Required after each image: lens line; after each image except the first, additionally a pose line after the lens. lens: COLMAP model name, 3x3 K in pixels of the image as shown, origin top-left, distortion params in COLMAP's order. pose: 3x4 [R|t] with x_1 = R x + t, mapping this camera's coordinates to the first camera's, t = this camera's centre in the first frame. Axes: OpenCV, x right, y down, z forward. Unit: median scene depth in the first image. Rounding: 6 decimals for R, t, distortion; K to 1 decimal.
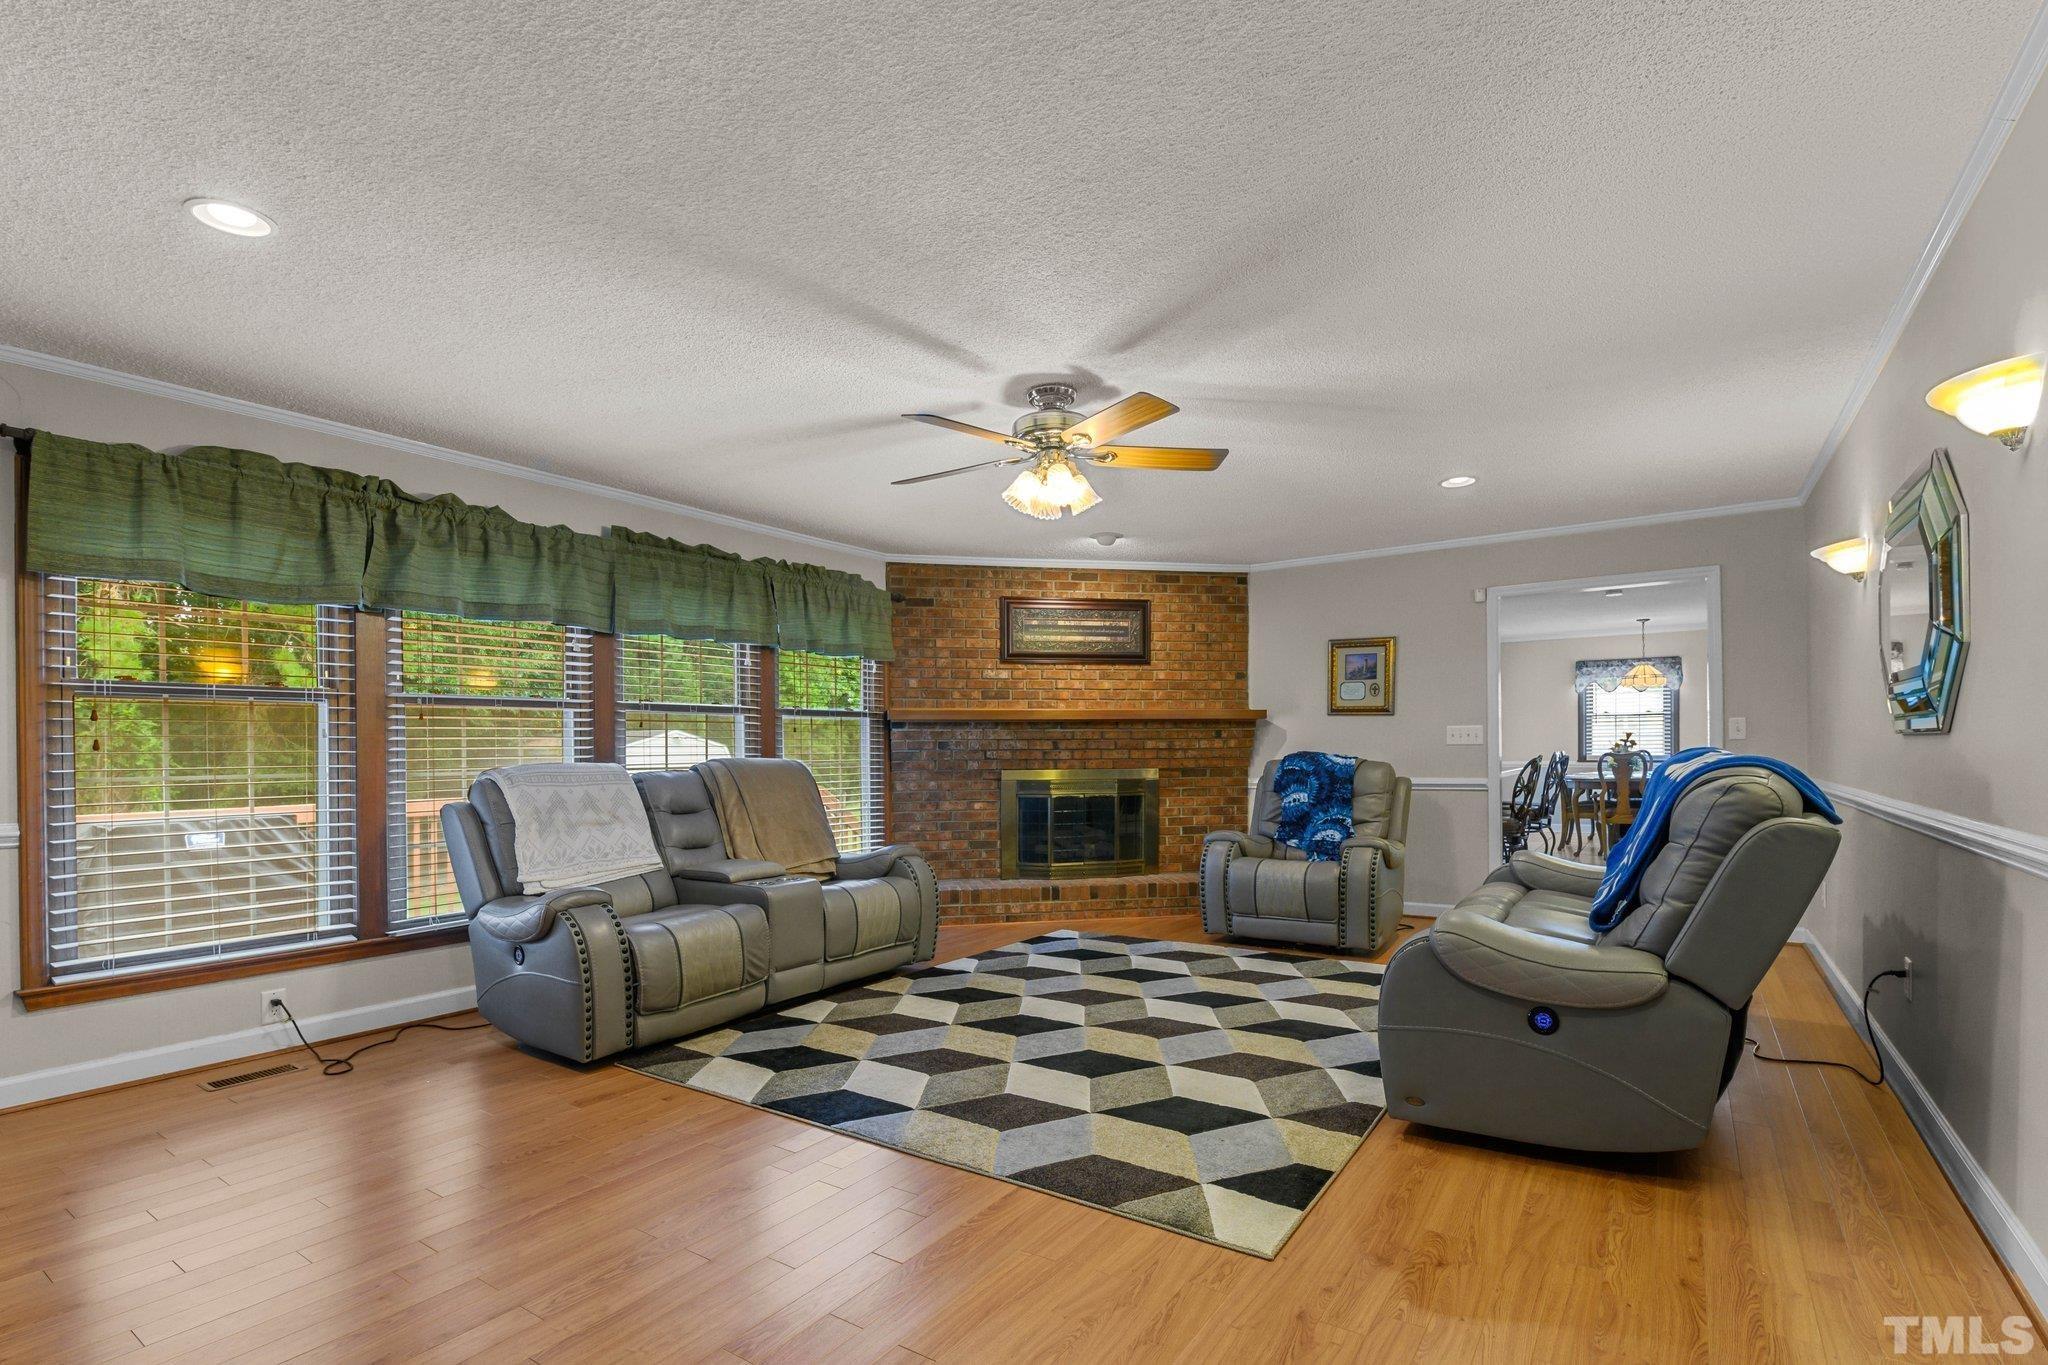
lens RADIAL K [[961.8, 0, 1027.3], [0, 961.8, 748.6], [0, 0, 1]] dist [-0.000668, -0.000097]
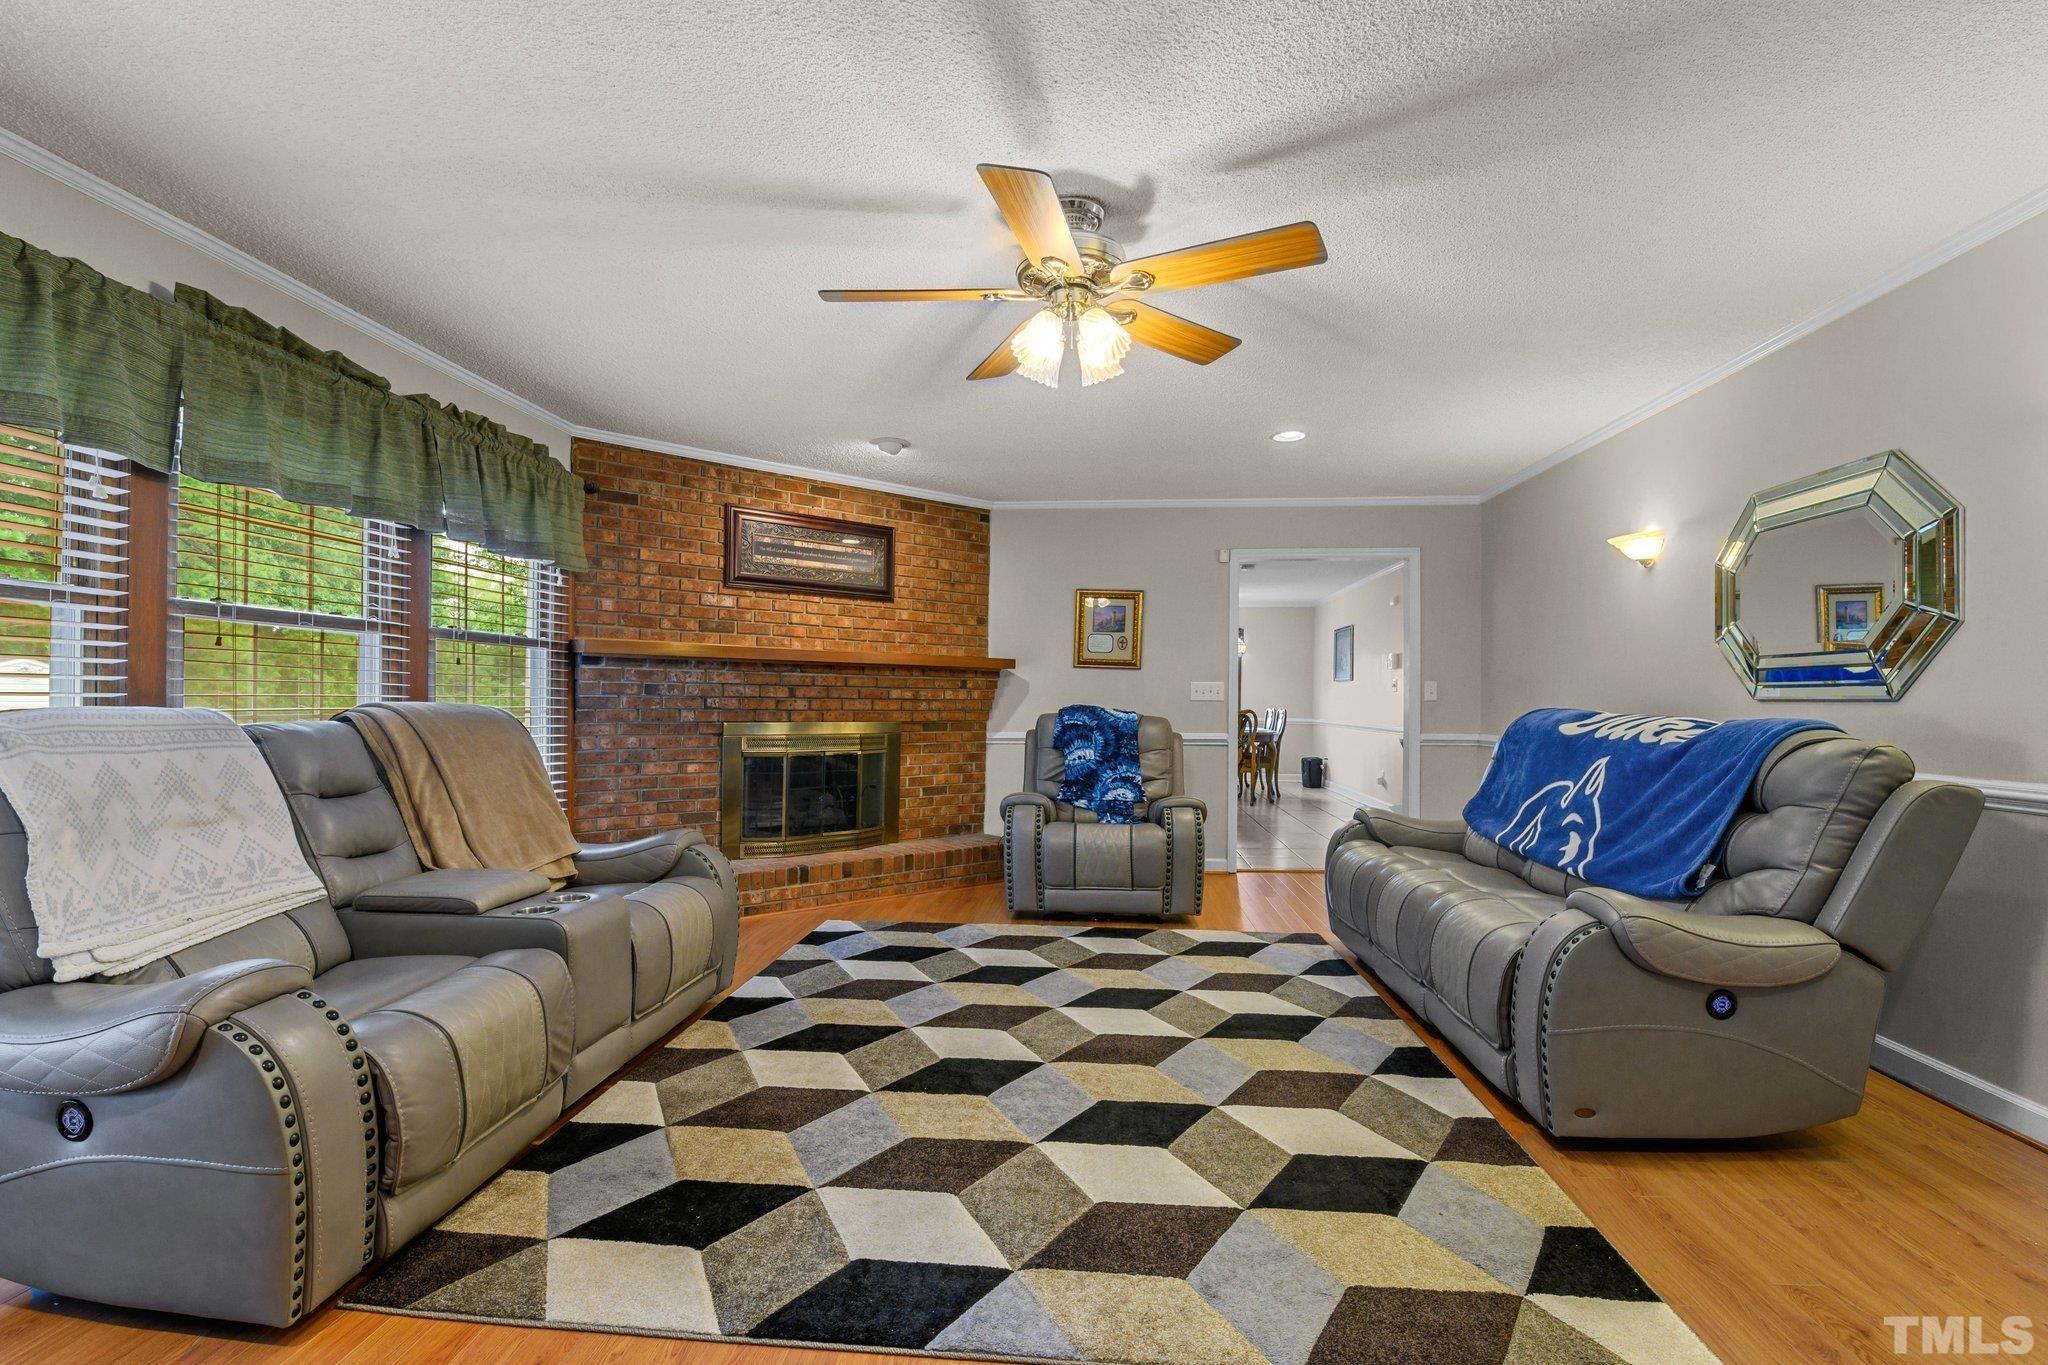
lens RADIAL K [[934.3, 0, 1022.3], [0, 934.3, 700.1], [0, 0, 1]] dist [-0.003111, -0.011065]
pose [[0.873890, 0.018055, 0.485788, -0.227289], [-0.018242, 0.999824, -0.004345, 0.003506], [-0.485781, -0.005065, 0.874066, 0.257969]]
